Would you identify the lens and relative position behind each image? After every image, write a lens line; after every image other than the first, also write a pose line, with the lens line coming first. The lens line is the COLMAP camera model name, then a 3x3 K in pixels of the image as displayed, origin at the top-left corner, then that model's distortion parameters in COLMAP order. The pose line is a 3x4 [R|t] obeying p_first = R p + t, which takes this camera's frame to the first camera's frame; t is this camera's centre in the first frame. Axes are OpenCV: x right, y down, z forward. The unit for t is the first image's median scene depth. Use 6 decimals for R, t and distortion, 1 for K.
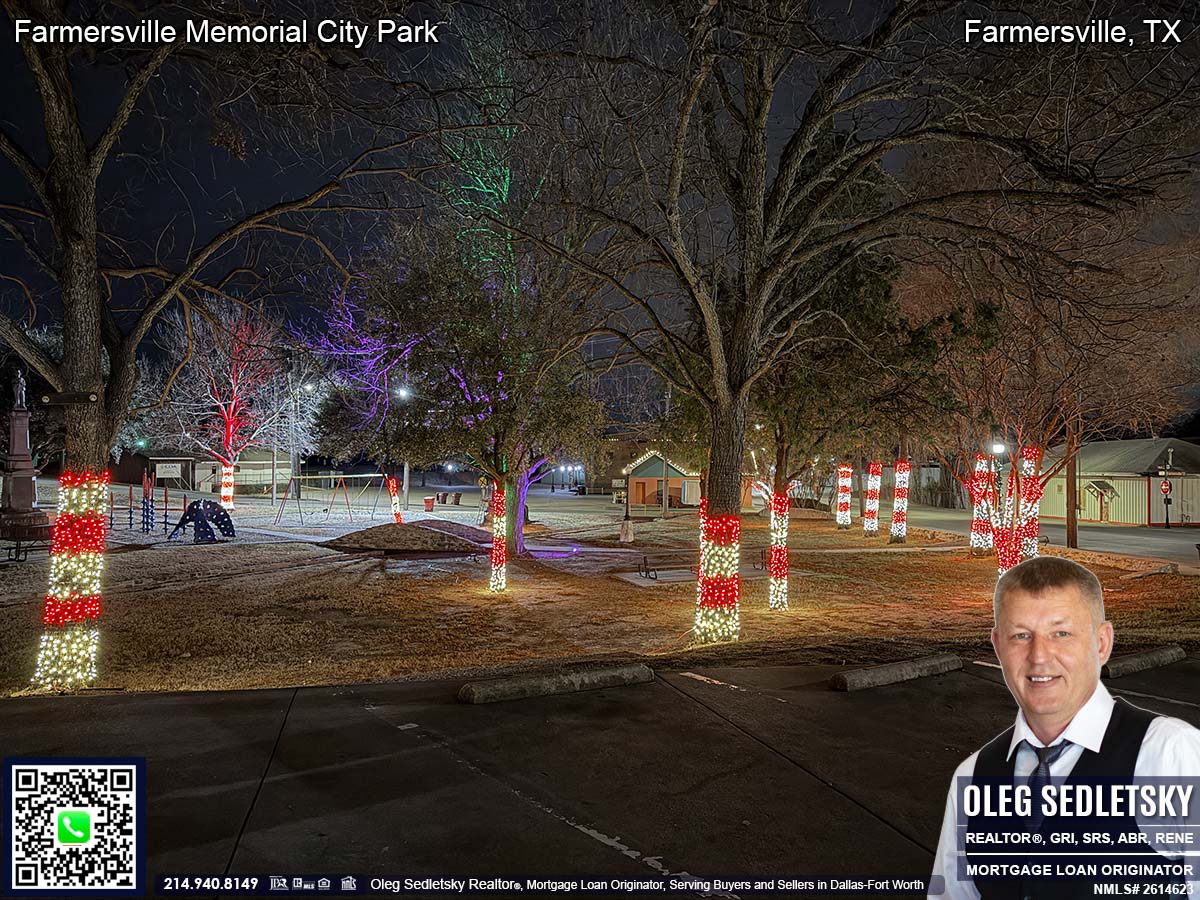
lens RADIAL K [[824.2, 0, 600.0], [0, 824.2, 450.0], [0, 0, 1]] dist [0.096826, -0.140053]
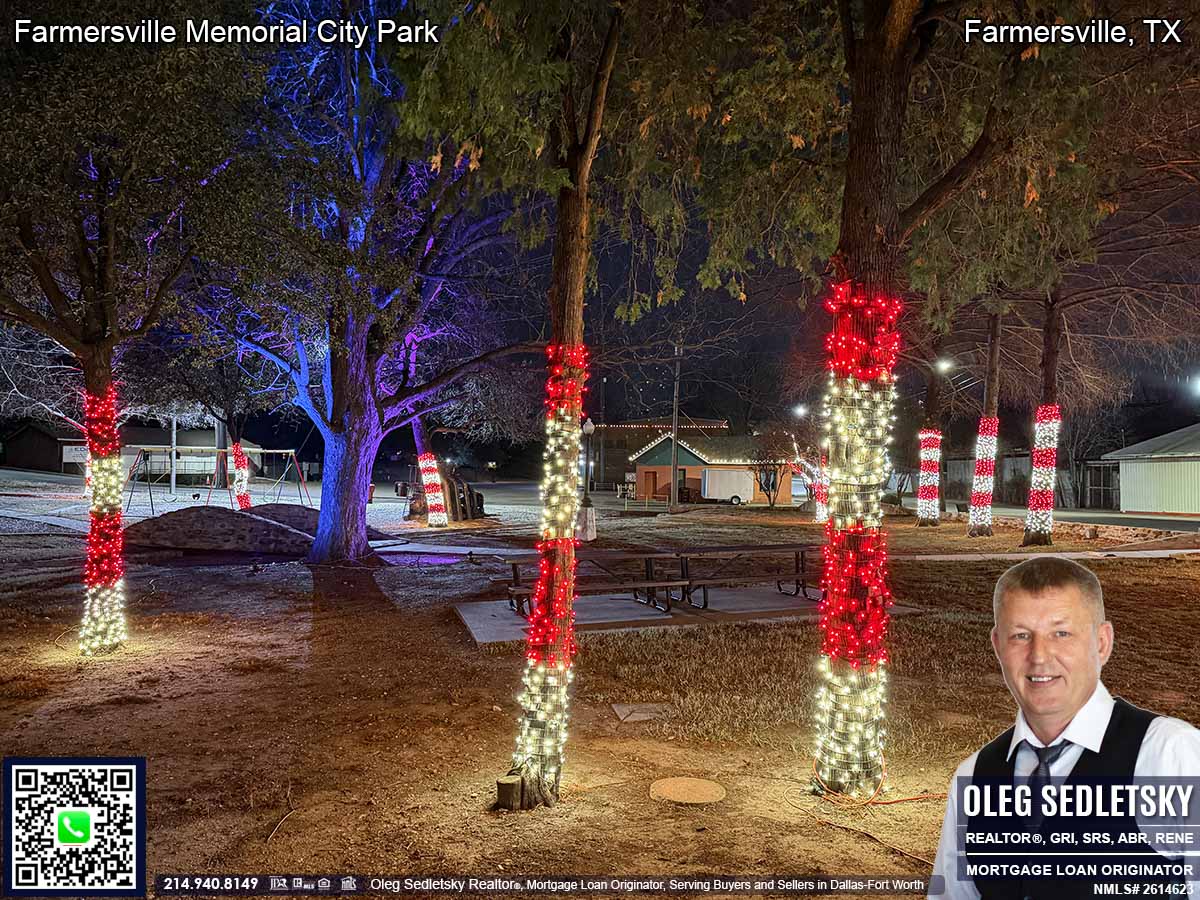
lens RADIAL K [[824.2, 0, 600.0], [0, 824.2, 450.0], [0, 0, 1]] dist [0.096826, -0.140053]
pose [[0.998731, 0.003632, -0.050234, 0.075758], [-0.004059, 0.999956, -0.008401, 0.047237], [0.050201, 0.008594, 0.998702, 0.369693]]
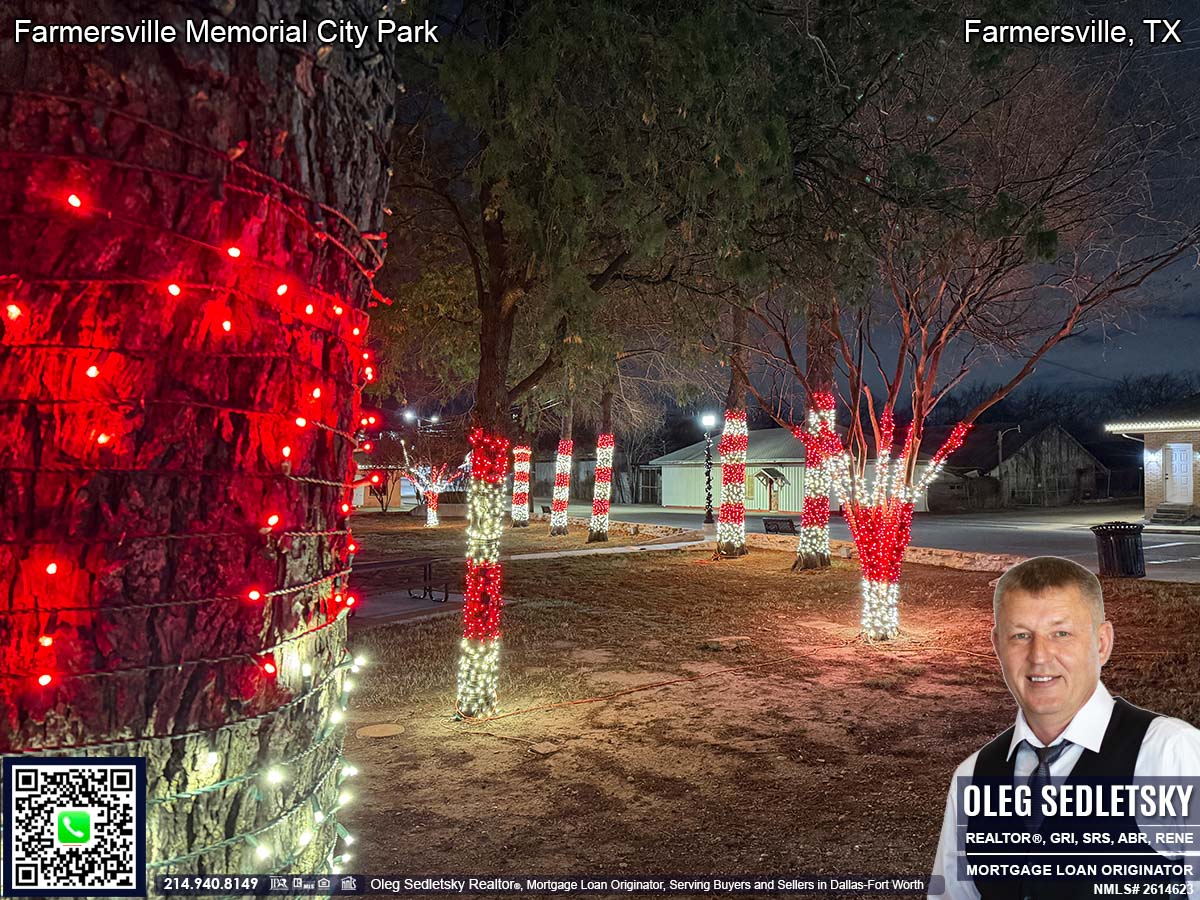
lens RADIAL K [[824.2, 0, 600.0], [0, 824.2, 450.0], [0, 0, 1]] dist [0.096826, -0.140053]
pose [[0.912542, 0.008177, 0.408902, 0.049166], [-0.006100, 0.999961, -0.006384, 0.030877], [-0.408938, 0.003331, 0.912556, 0.292744]]
